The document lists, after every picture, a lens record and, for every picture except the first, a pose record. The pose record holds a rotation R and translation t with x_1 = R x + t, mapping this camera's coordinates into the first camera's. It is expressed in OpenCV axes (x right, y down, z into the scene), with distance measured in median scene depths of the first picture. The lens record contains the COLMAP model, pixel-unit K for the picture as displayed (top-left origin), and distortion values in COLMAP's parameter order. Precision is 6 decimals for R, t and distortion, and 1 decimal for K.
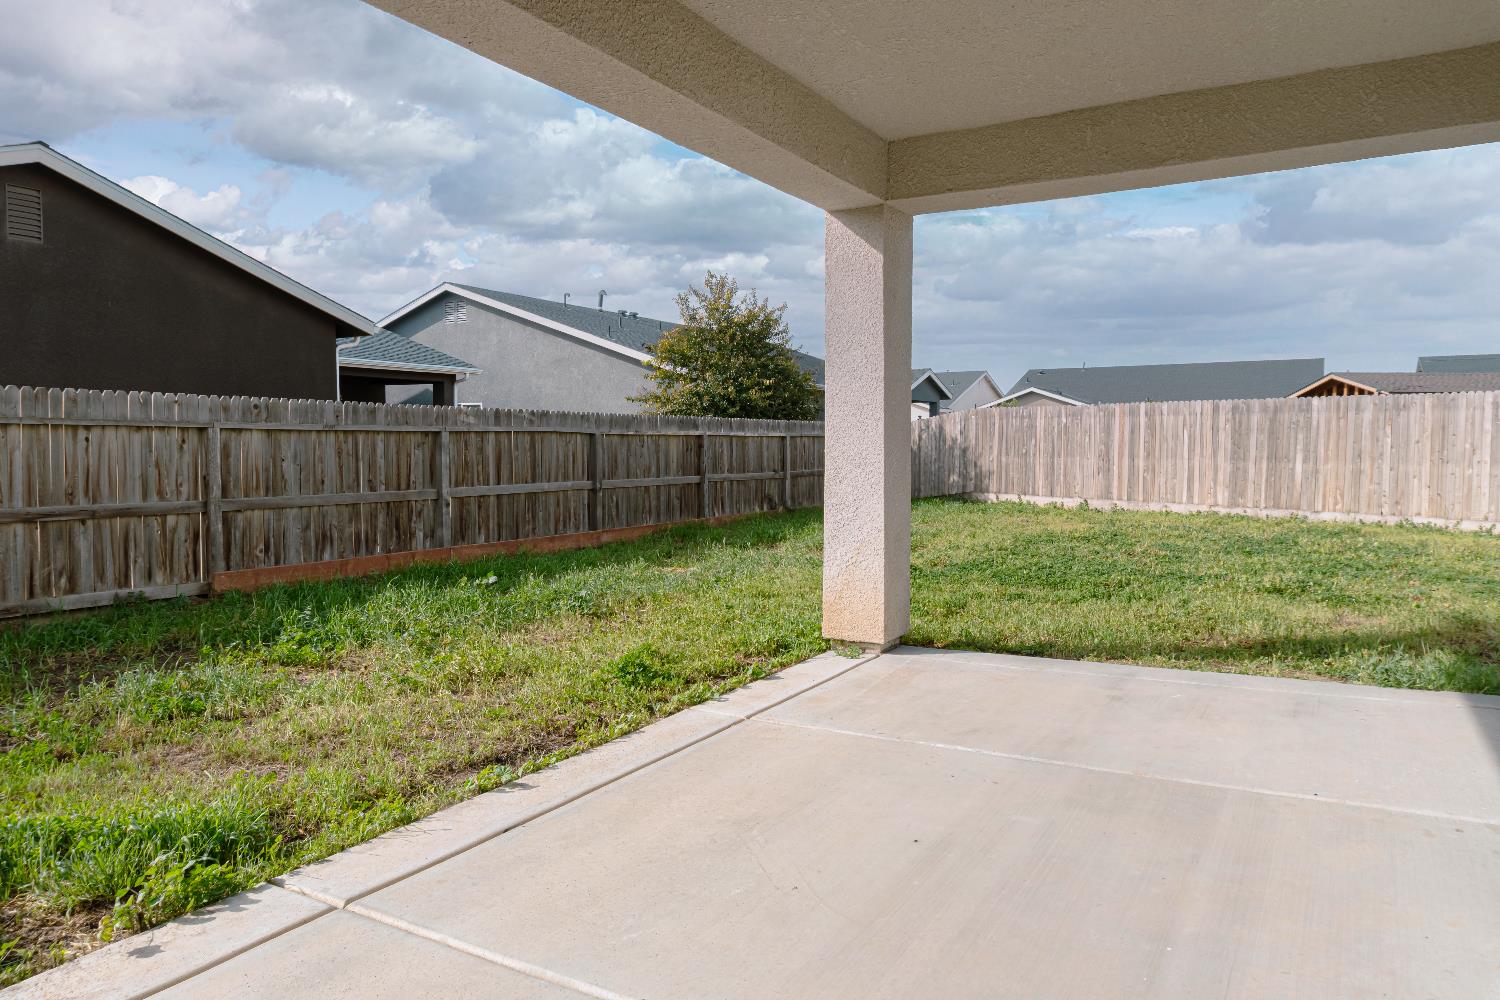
lens RADIAL K [[1007.0, 0, 750.2], [0, 1007.0, 500.8], [0, 0, 1]] dist [-0.014539, 0.003763]
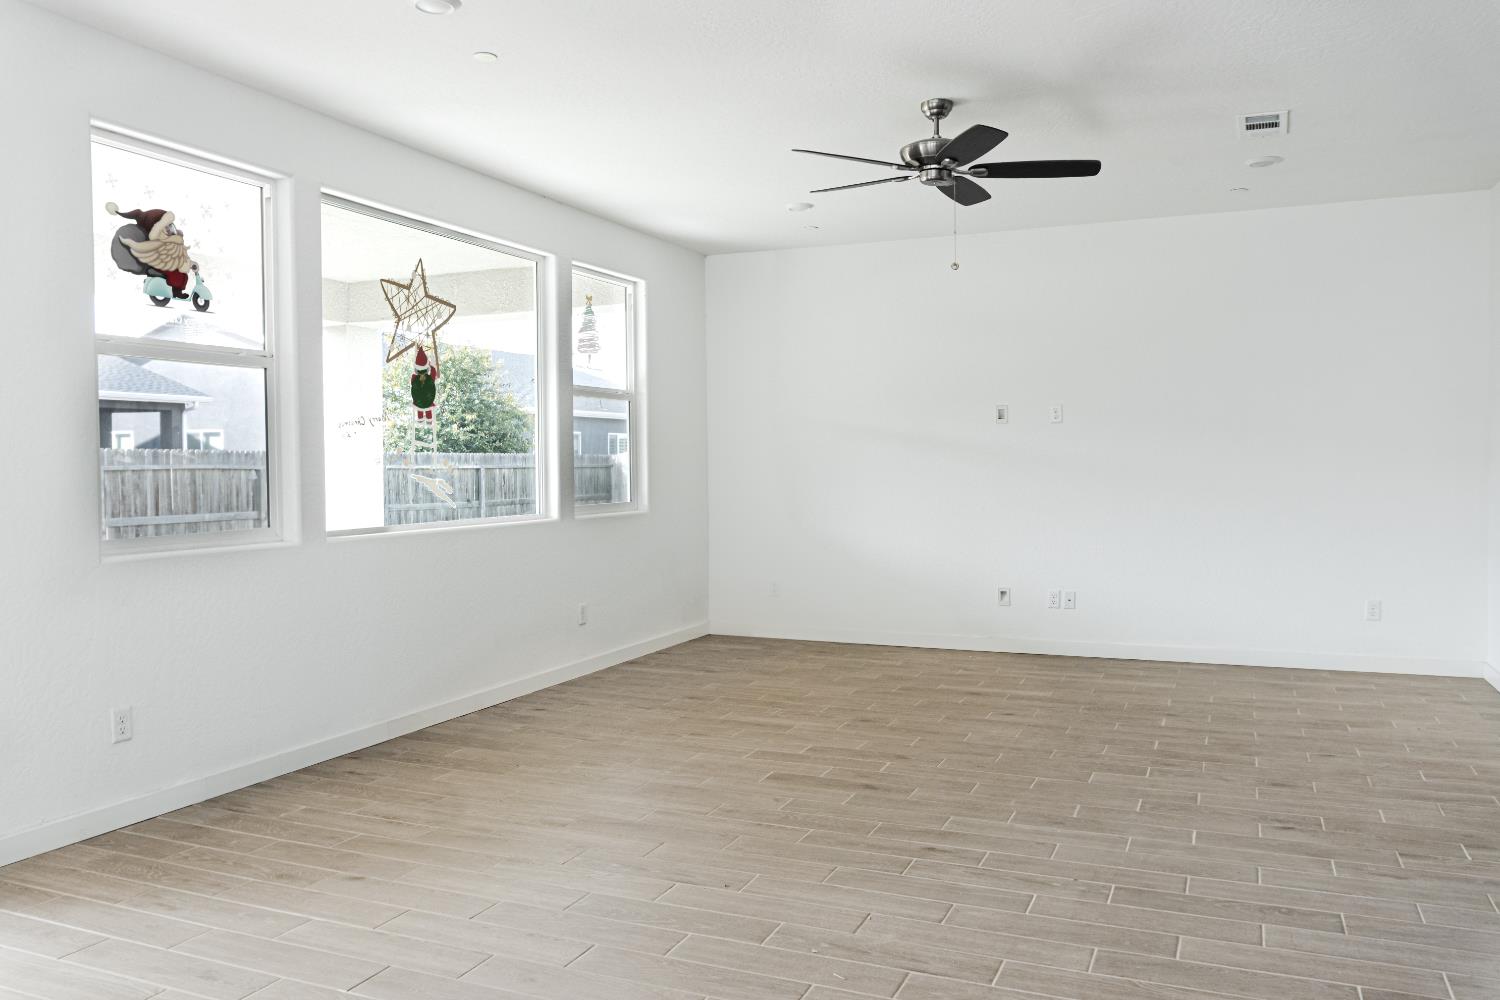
lens RADIAL K [[1146.7, 0, 750.9], [0, 1146.7, 496.1], [0, 0, 1]] dist [0.002896, 0.000772]
pose [[0.993231, -0.004728, 0.116059, 0.212600], [0.008106, 0.999557, -0.028646, 0.003636], [-0.115872, 0.029393, 0.992829, -0.296307]]
